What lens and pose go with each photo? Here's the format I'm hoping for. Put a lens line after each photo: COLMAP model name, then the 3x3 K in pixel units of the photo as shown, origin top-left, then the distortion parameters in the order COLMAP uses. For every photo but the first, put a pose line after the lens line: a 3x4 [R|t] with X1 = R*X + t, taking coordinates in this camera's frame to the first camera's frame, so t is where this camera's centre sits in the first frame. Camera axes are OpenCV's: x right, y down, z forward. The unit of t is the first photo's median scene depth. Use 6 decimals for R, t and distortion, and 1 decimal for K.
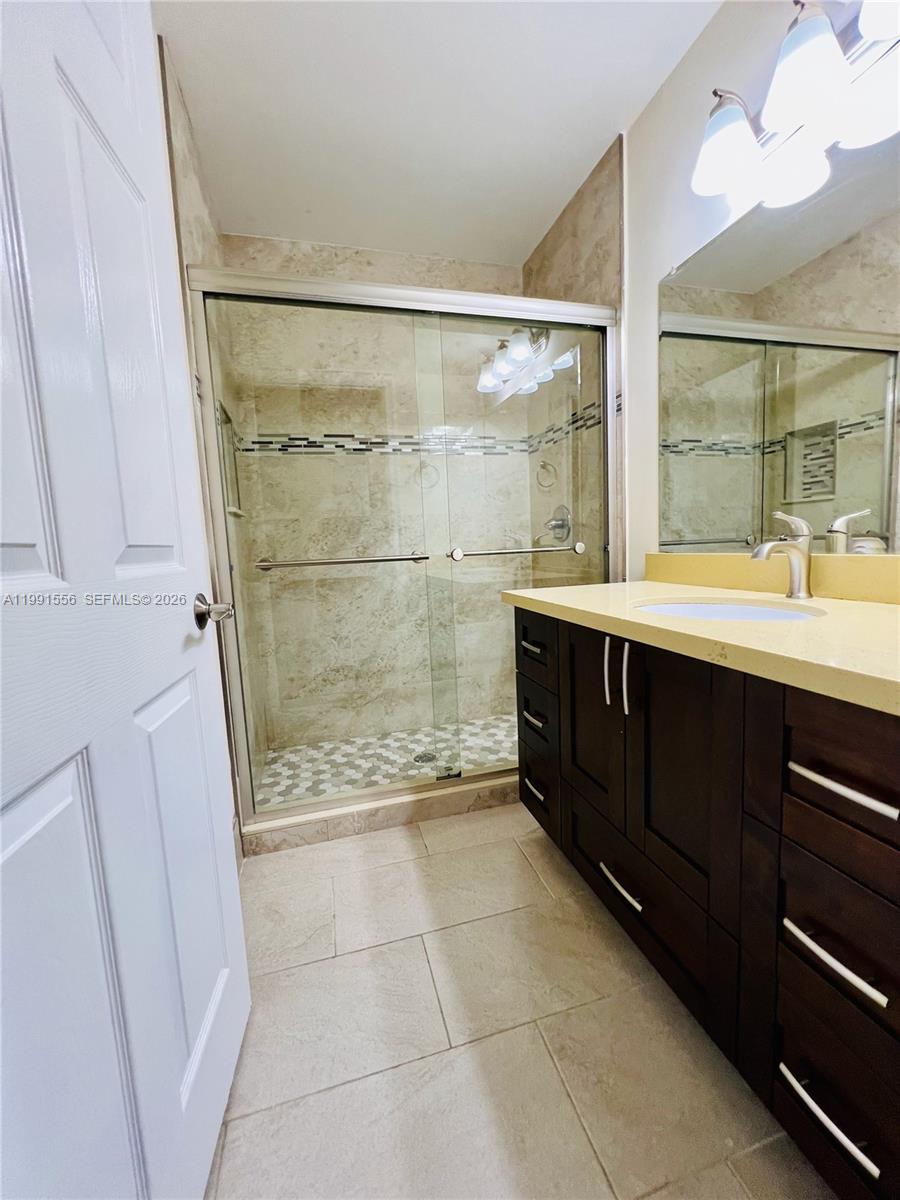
lens RADIAL K [[476.3, 0, 450.0], [0, 476.3, 600.0], [0, 0, 1]] dist [0.000086, -0.002270]
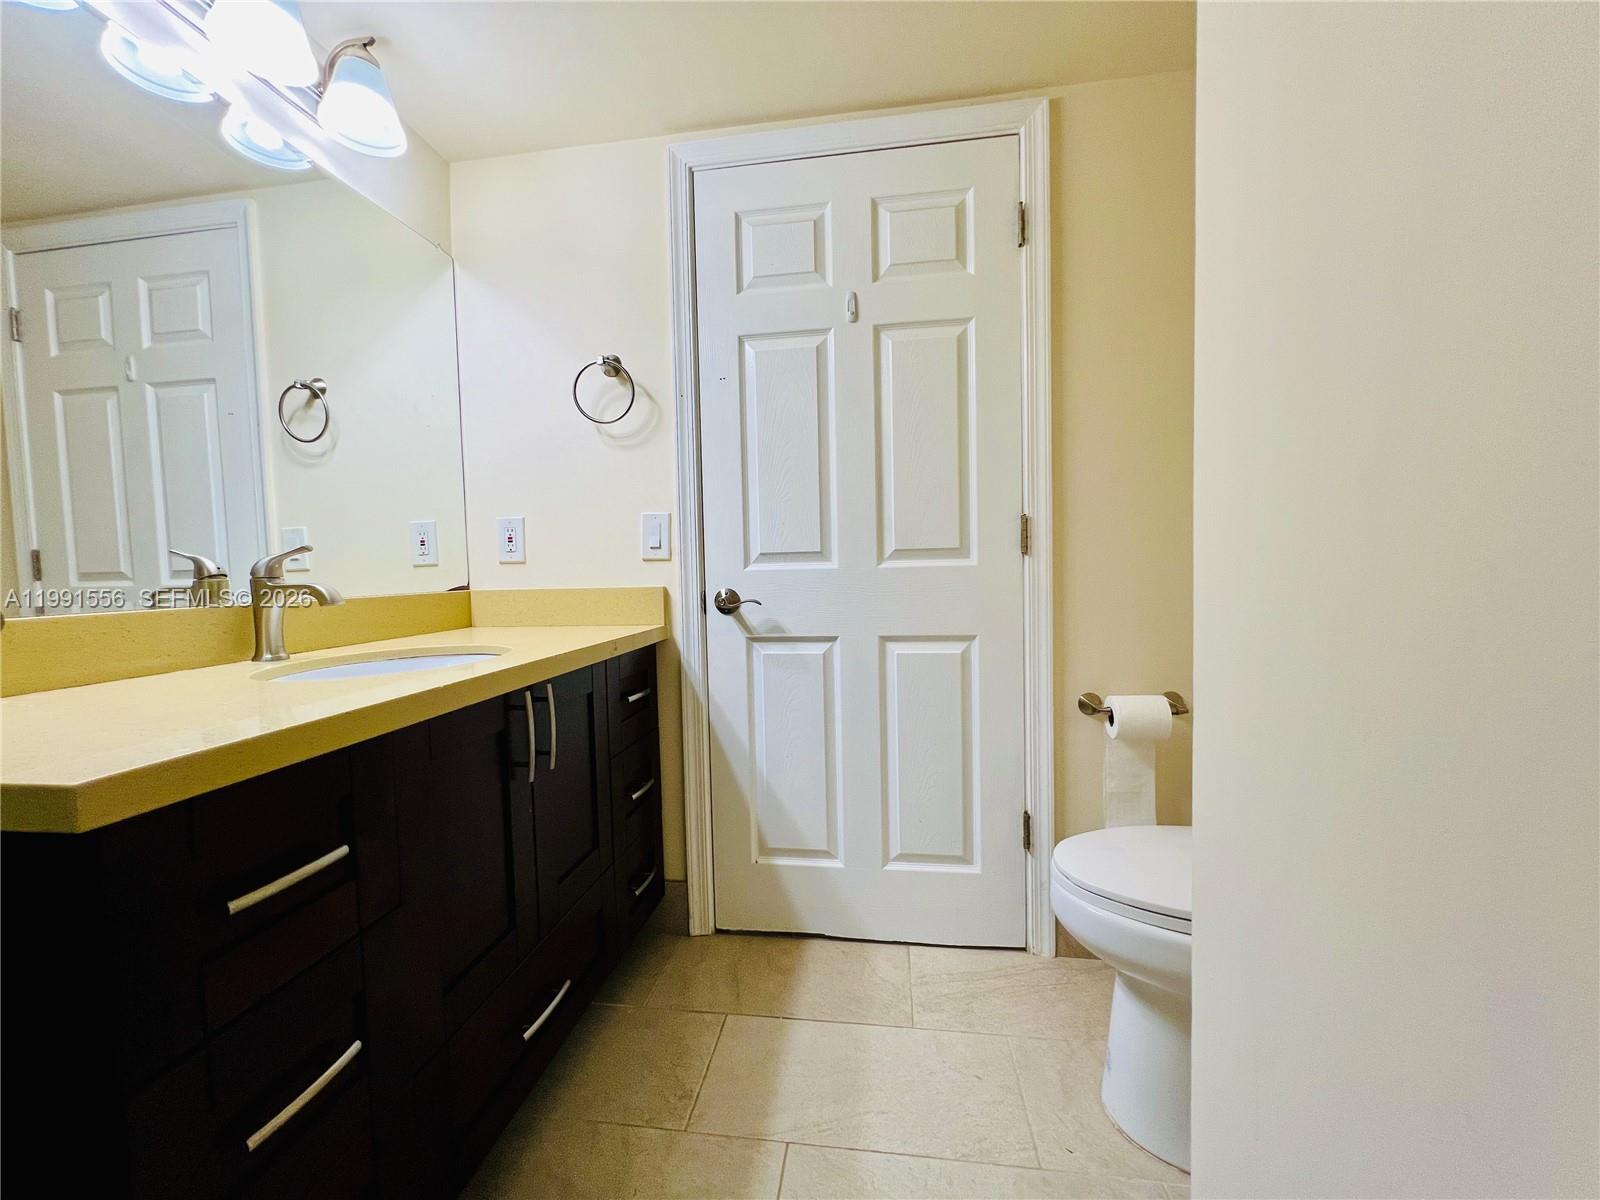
lens RADIAL K [[635.1, 0, 800.0], [0, 635.1, 600.0], [0, 0, 1]] dist [0.000086, -0.002270]
pose [[-0.915206, 0.043489, 0.400633, -0.489829], [0.111608, 0.982626, 0.148292, -0.171529], [-0.387223, 0.180432, -0.904158, 1.758256]]
